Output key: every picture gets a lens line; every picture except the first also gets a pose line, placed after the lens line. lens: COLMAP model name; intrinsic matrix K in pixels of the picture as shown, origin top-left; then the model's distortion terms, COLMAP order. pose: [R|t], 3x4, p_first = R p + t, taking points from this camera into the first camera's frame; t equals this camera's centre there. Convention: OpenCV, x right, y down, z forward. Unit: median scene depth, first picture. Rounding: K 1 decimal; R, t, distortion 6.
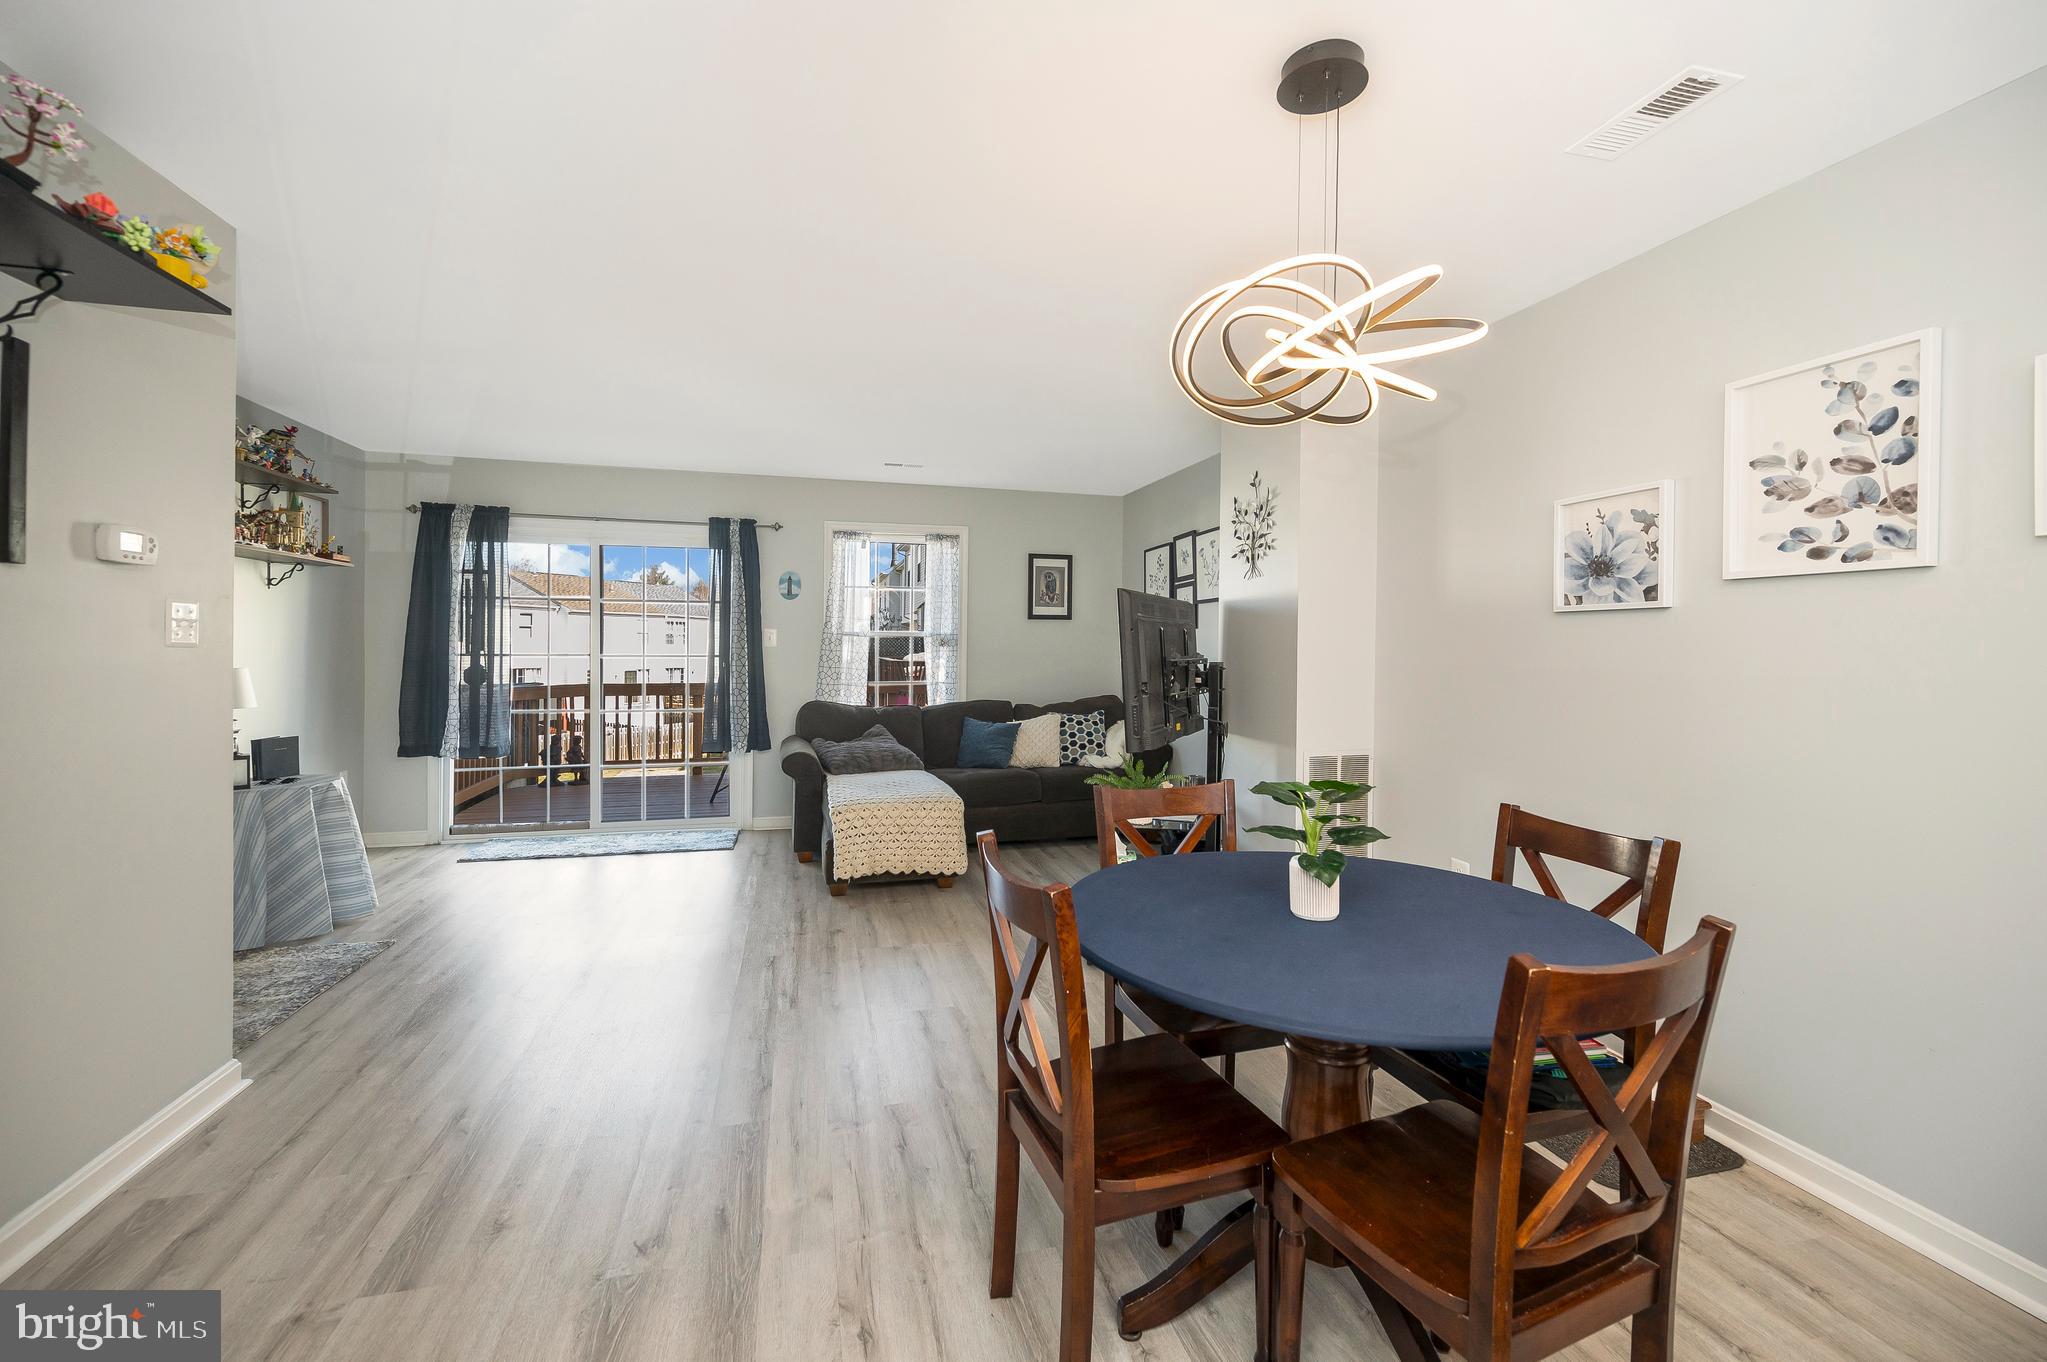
lens RADIAL K [[822.2, 0, 1028.3], [0, 822.2, 652.7], [0, 0, 1]] dist [-0.001628, -0.000006]
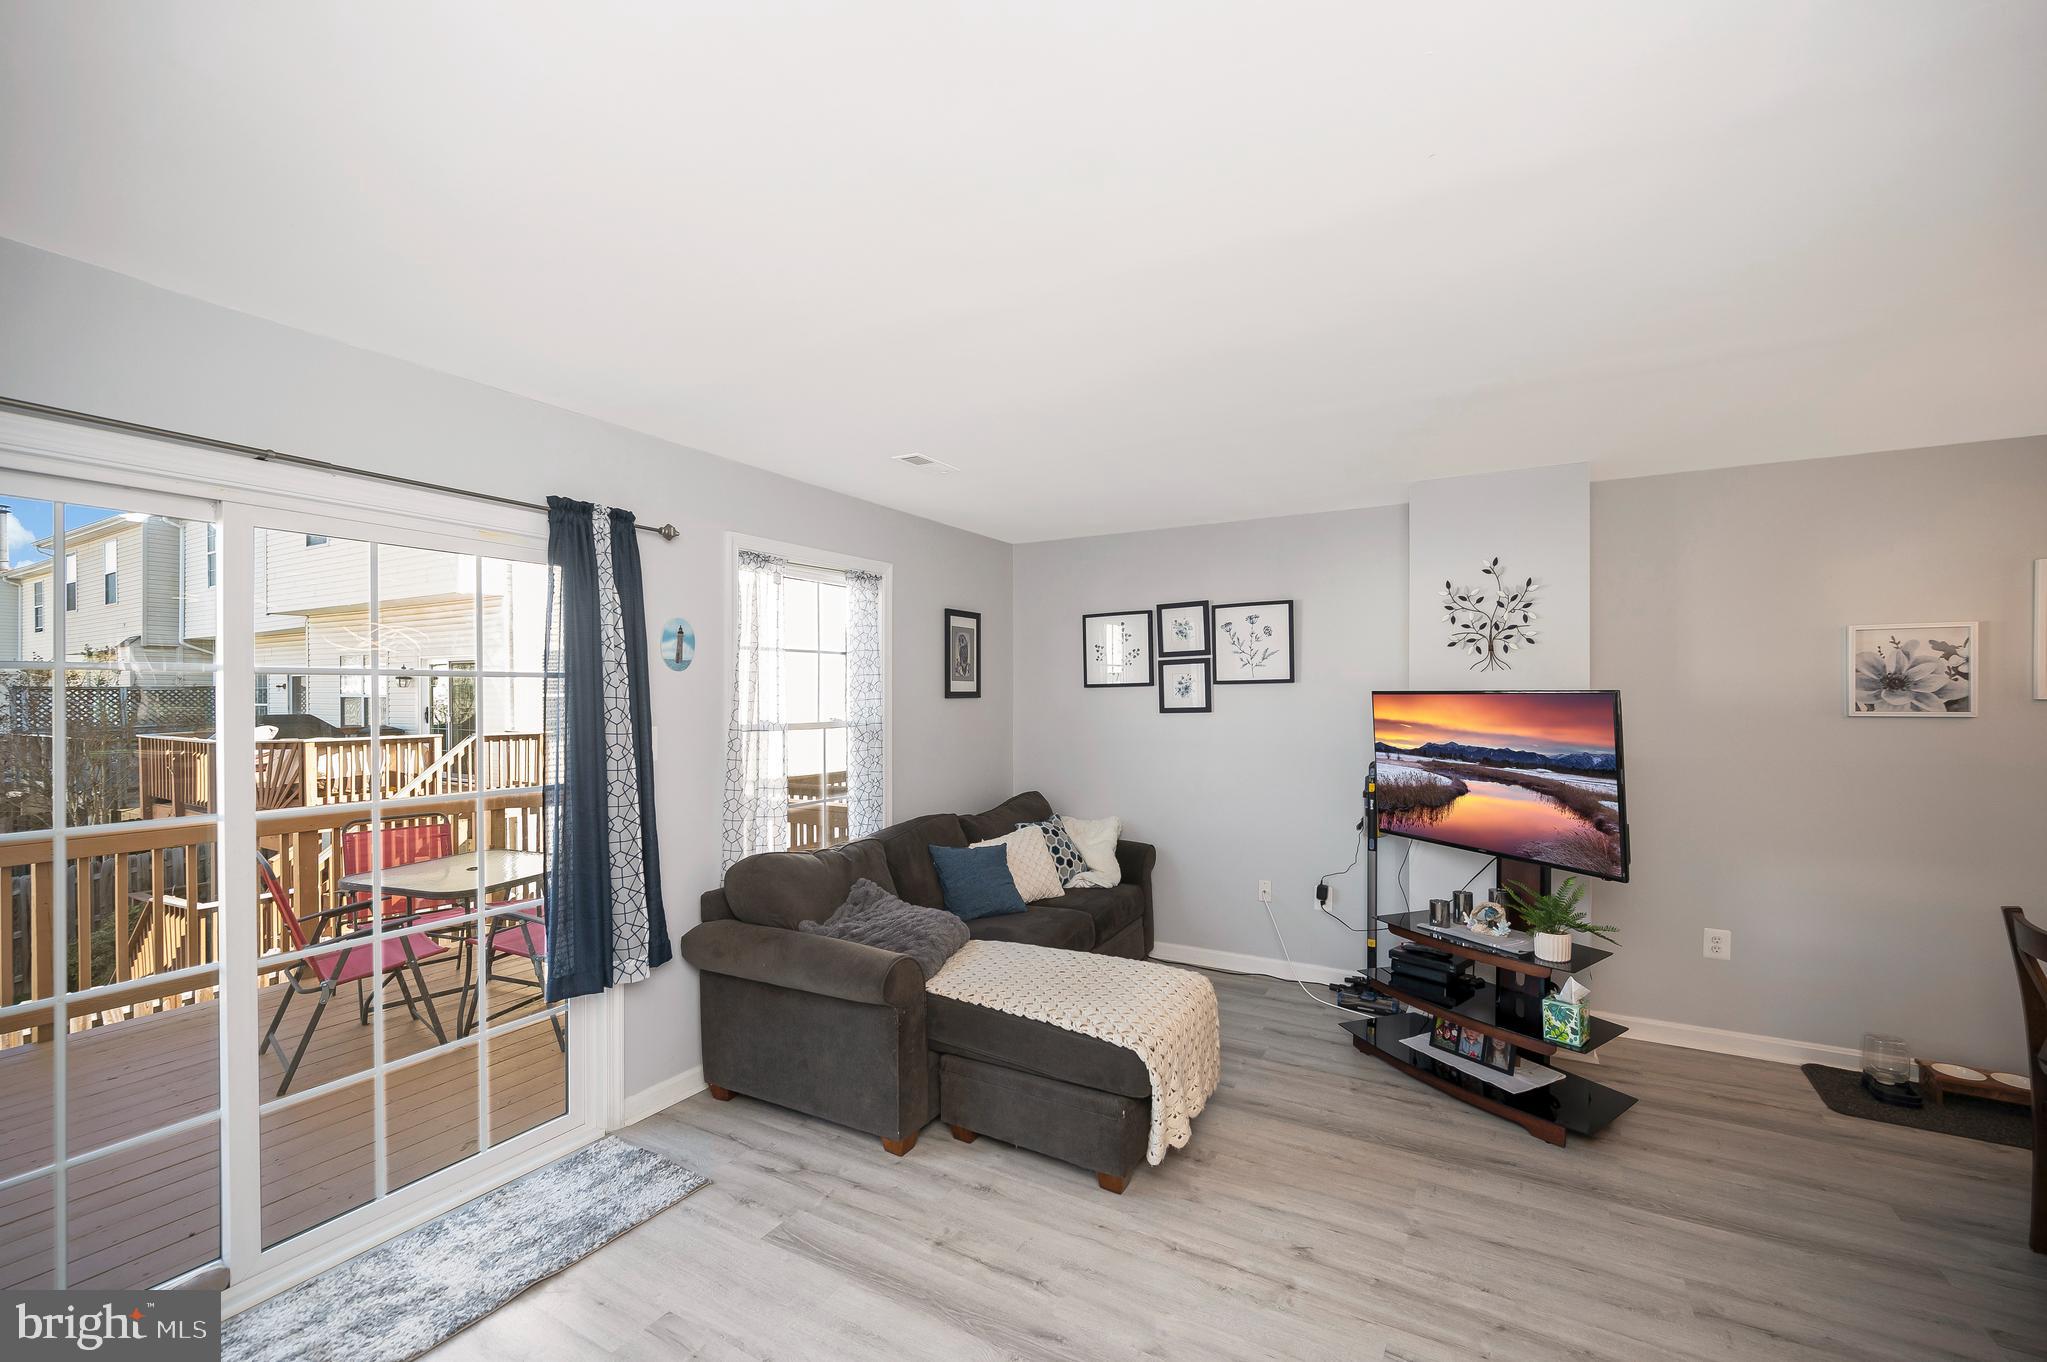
lens RADIAL K [[838.4, 0, 1034.6], [0, 838.4, 699.1], [0, 0, 1]] dist [0.000361, 0.000286]
pose [[0.706201, -0.012735, 0.707897, -0.565786], [0.014239, 0.999891, 0.003783, -0.049547], [-0.707869, 0.007409, 0.706305, 0.498433]]
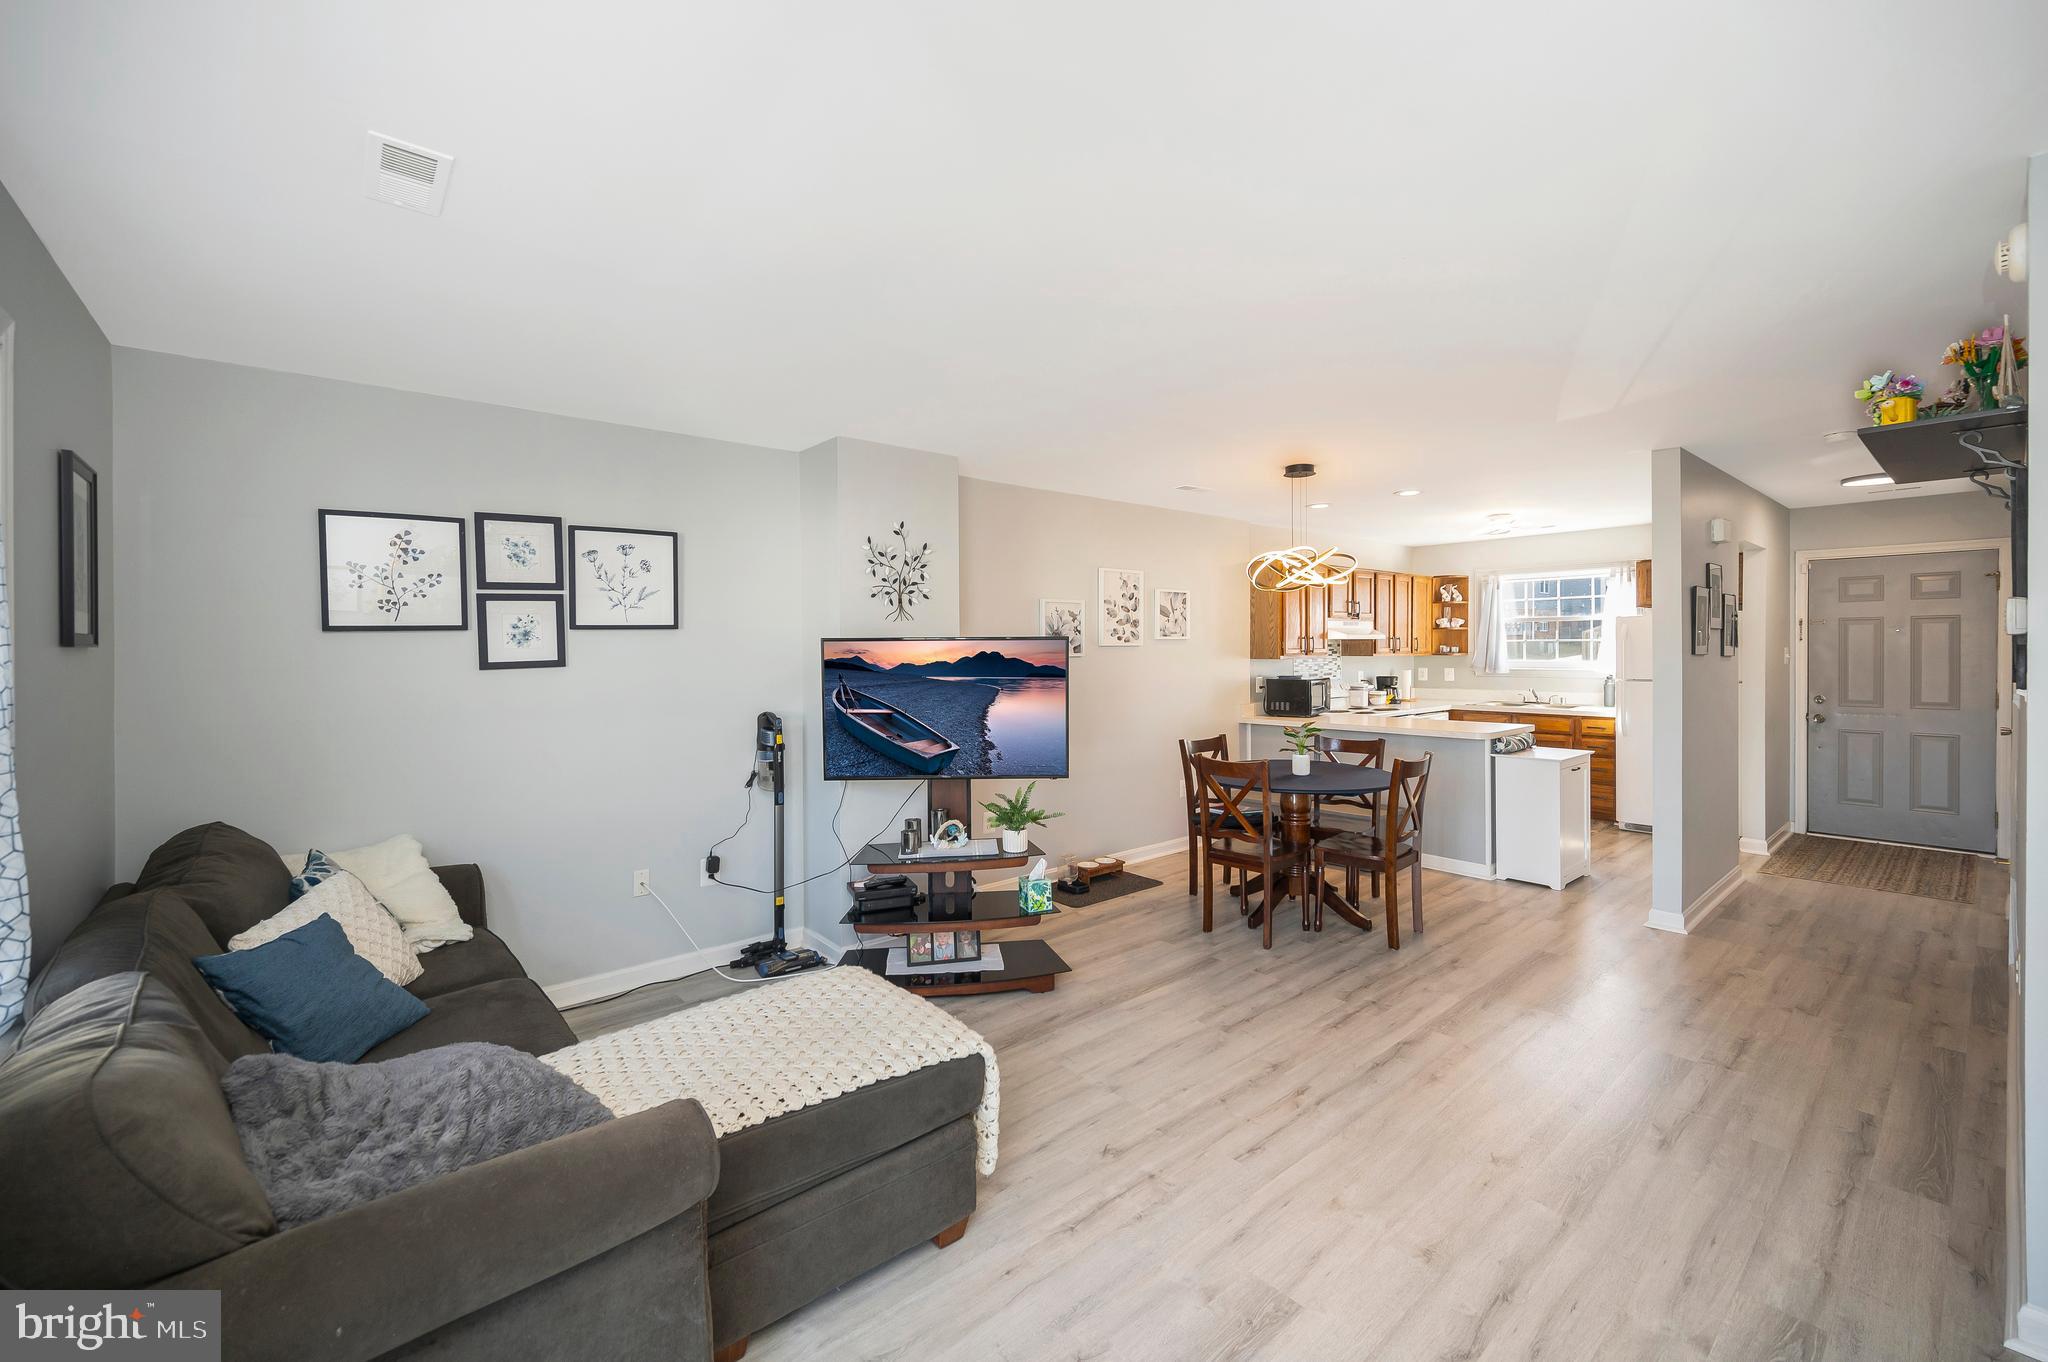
lens RADIAL K [[830.5, 0, 1026.8], [0, 830.5, 657.5], [0, 0, 1]] dist [0.003201, -0.000103]
pose [[-0.418937, -0.013409, 0.907916, -0.561934], [0.013920, 0.999679, 0.021187, -0.045725], [-0.907909, 0.021515, -0.418616, 0.942013]]
